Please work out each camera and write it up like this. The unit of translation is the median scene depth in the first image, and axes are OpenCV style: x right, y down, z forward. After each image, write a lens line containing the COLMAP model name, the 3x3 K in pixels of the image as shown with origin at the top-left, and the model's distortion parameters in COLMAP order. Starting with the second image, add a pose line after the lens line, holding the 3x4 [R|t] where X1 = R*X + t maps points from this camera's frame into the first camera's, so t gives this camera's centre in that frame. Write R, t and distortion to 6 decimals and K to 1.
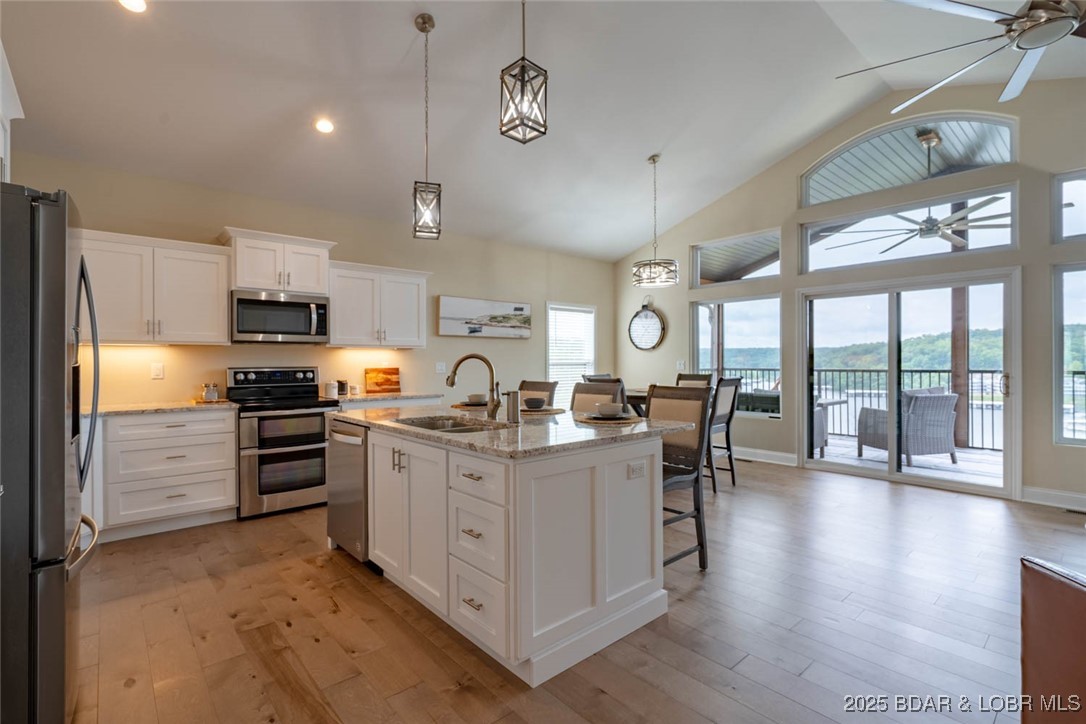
lens RADIAL K [[499.1, 0, 540.4], [0, 499.1, 359.1], [0, 0, 1]] dist [0.000631, 0.002198]
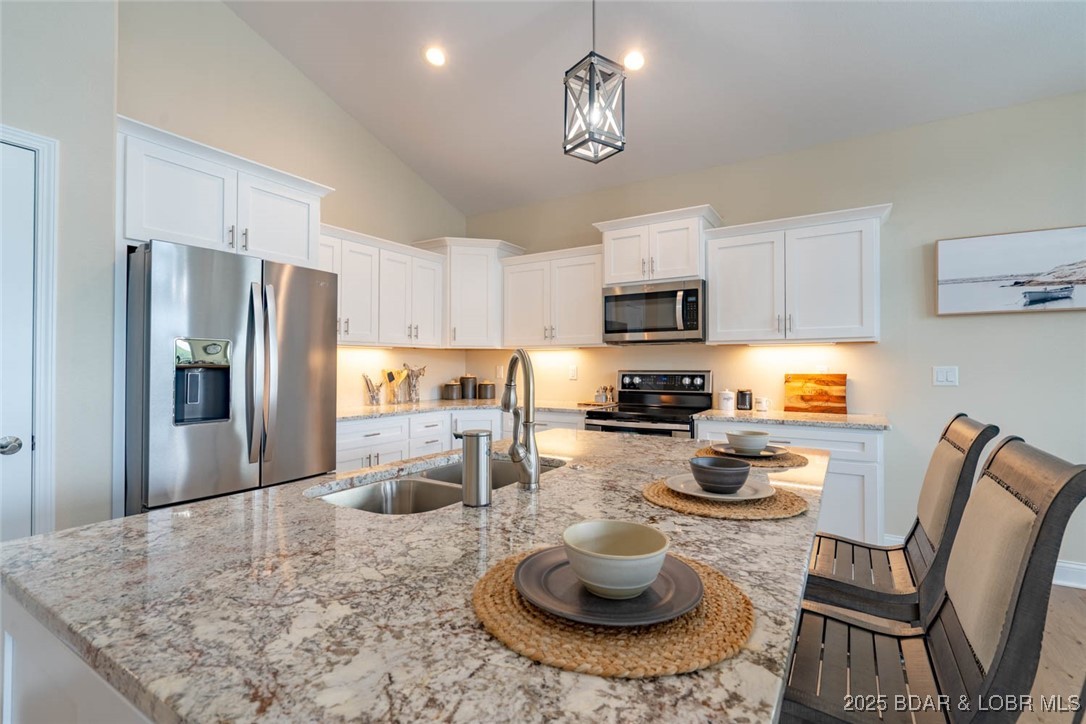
lens RADIAL K [[499.1, 0, 546.0], [0, 499.1, 363.4], [0, 0, 1]] dist [0.000631, 0.002198]
pose [[0.302945, 0.000754, -0.953008, 0.196299], [0.003435, 0.999992, 0.001883, 0.001458], [0.953002, -0.003844, 0.302940, 0.473643]]
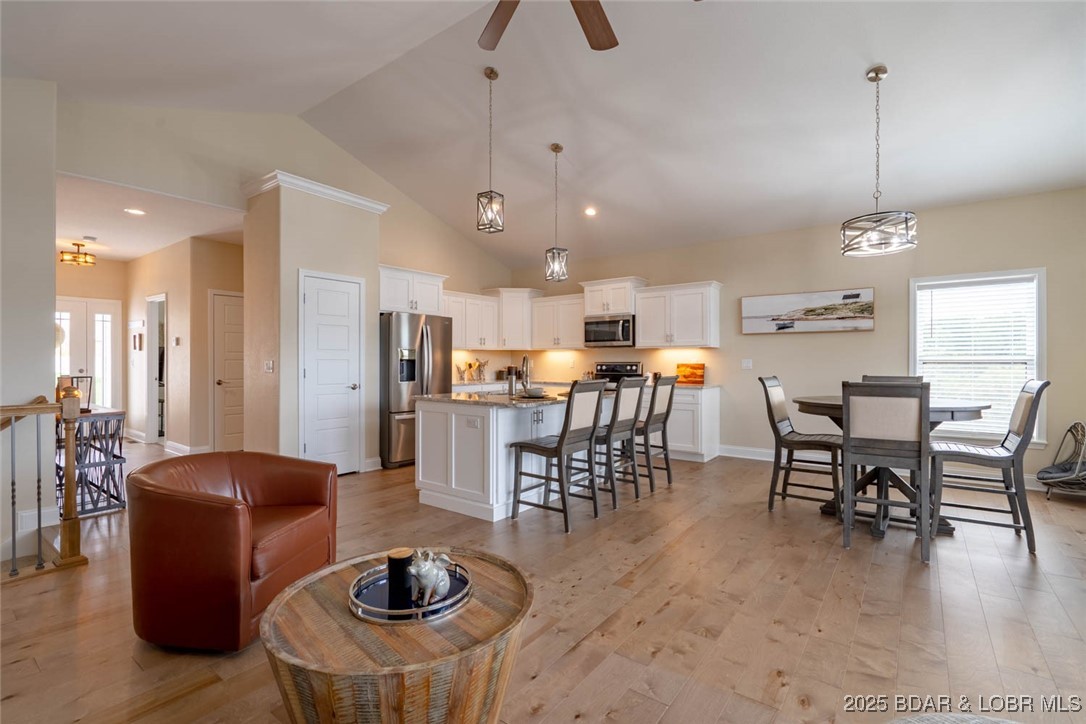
lens RADIAL K [[499.1, 0, 548.0], [0, 499.1, 363.6], [0, 0, 1]] dist [0.000631, 0.002198]
pose [[0.215747, 0.010140, -0.976397, 0.824133], [0.004870, 0.999922, 0.011460, 0.001366], [0.976437, -0.007227, 0.215681, 0.387385]]
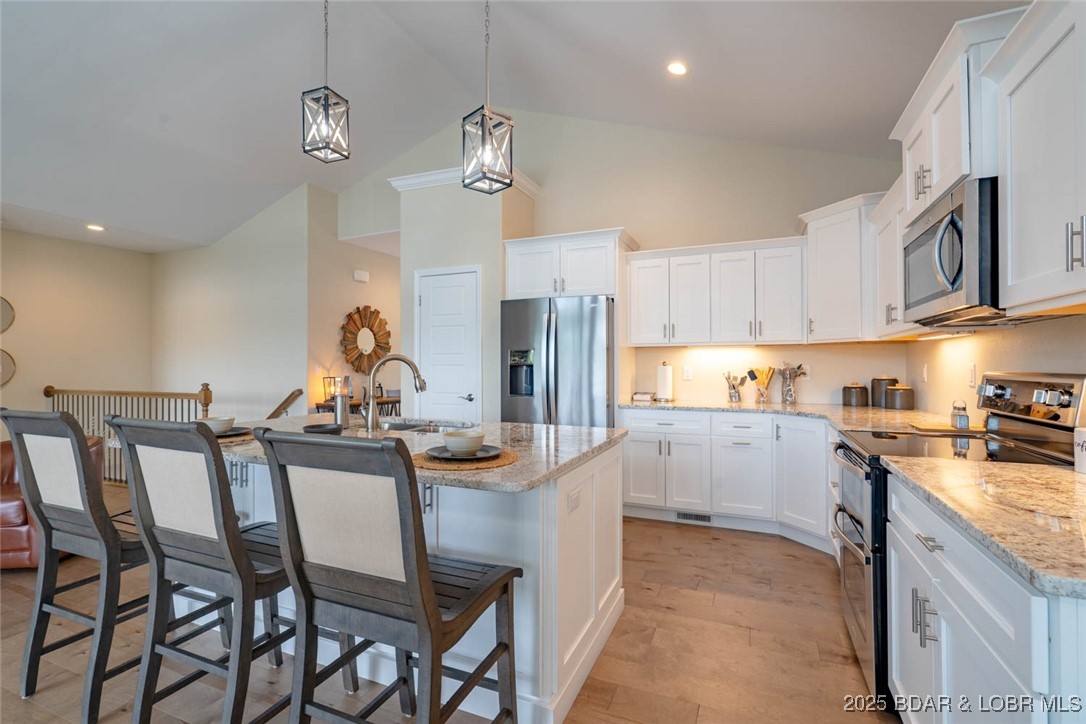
lens RADIAL K [[499.1, 0, 541.5], [0, 499.1, 358.7], [0, 0, 1]] dist [0.000631, 0.002198]
pose [[-0.898185, 0.001777, -0.439614, 0.009191], [0.008993, 0.999857, -0.014334, 0.006159], [0.439525, -0.016828, -0.898073, 1.031576]]
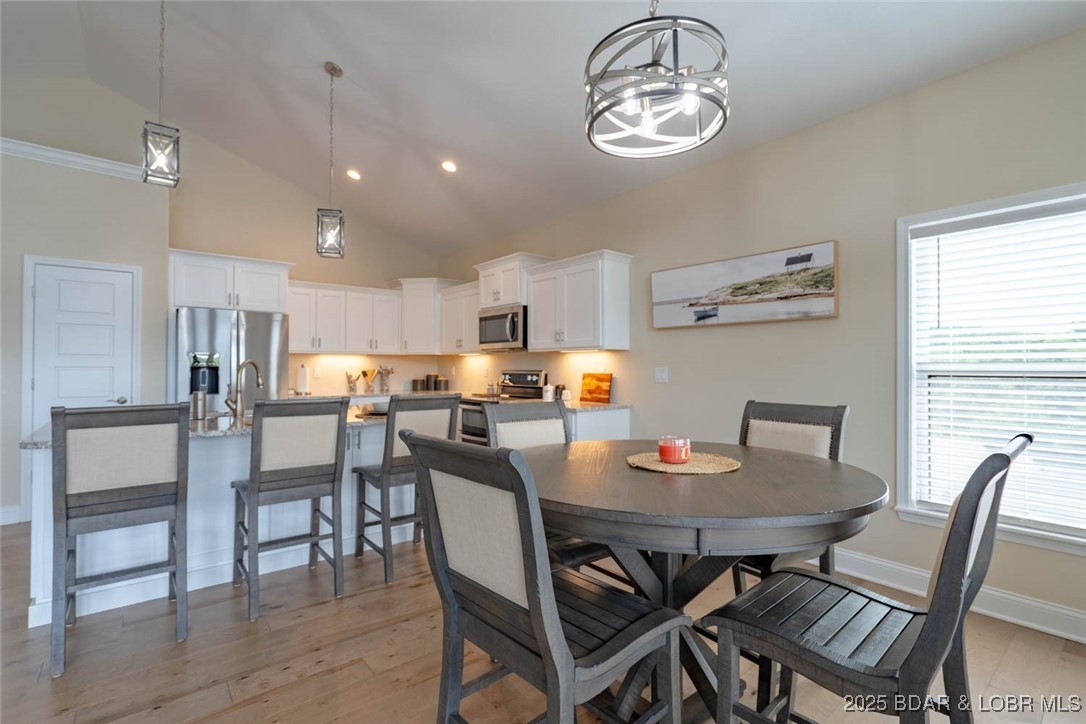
lens RADIAL K [[499.1, 0, 545.2], [0, 499.1, 360.4], [0, 0, 1]] dist [0.000631, 0.002198]
pose [[-0.022579, -0.006012, -0.999727, 0.551339], [0.004342, 0.999972, -0.006111, 0.000291], [0.999736, -0.004479, -0.022552, 0.935164]]
